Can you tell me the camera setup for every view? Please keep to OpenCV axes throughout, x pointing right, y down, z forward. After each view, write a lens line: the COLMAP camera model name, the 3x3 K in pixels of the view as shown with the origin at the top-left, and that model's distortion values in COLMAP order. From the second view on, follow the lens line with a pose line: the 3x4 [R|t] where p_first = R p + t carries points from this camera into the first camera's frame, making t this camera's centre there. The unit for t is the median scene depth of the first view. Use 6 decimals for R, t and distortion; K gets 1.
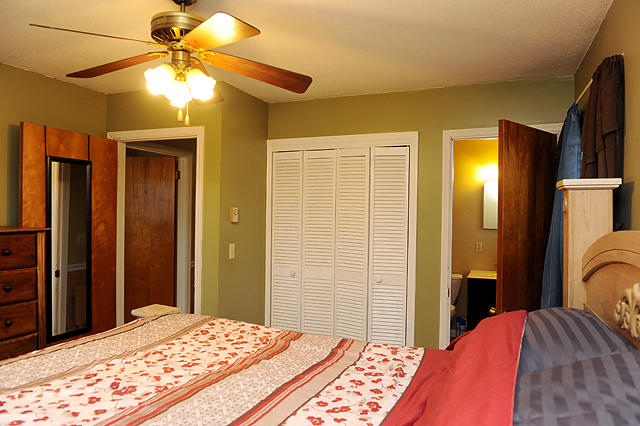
lens RADIAL K [[438.9, 0, 318.8], [0, 438.9, 213.7], [0, 0, 1]] dist [-0.045216, -0.006523]
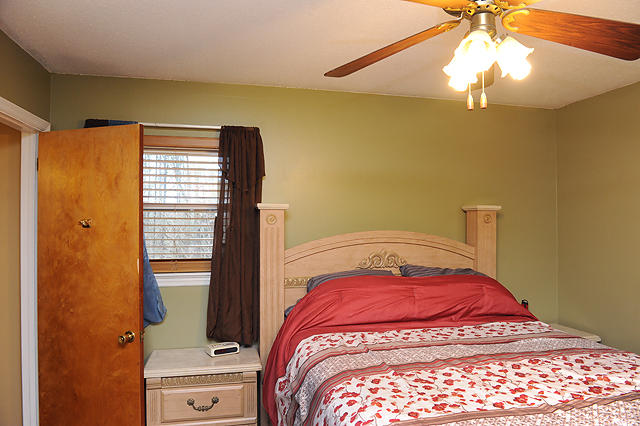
lens RADIAL K [[438.9, 0, 320.2], [0, 438.9, 216.8], [0, 0, 1]] dist [-0.045216, -0.006523]
pose [[-0.584831, -0.009153, 0.811104, -0.697633], [-0.003406, 0.999955, 0.008829, -0.035250], [-0.811148, 0.002401, -0.584836, 1.535400]]
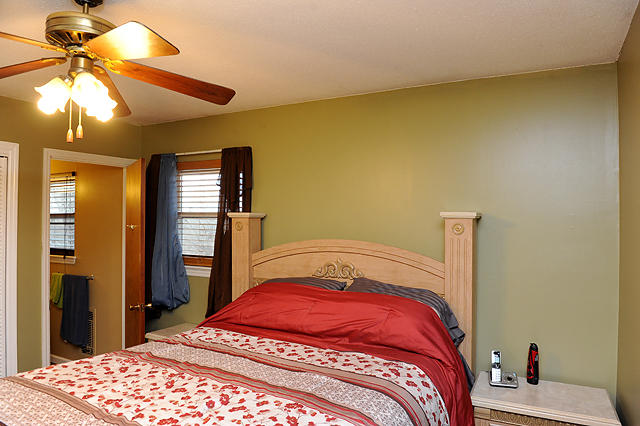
lens RADIAL K [[438.9, 0, 326.0], [0, 438.9, 212.4], [0, 0, 1]] dist [-0.045216, -0.006523]
pose [[0.109199, -0.000343, 0.994020, -1.034766], [0.001110, 0.999999, 0.000223, -0.063345], [-0.994019, 0.001079, 0.109200, 0.387597]]
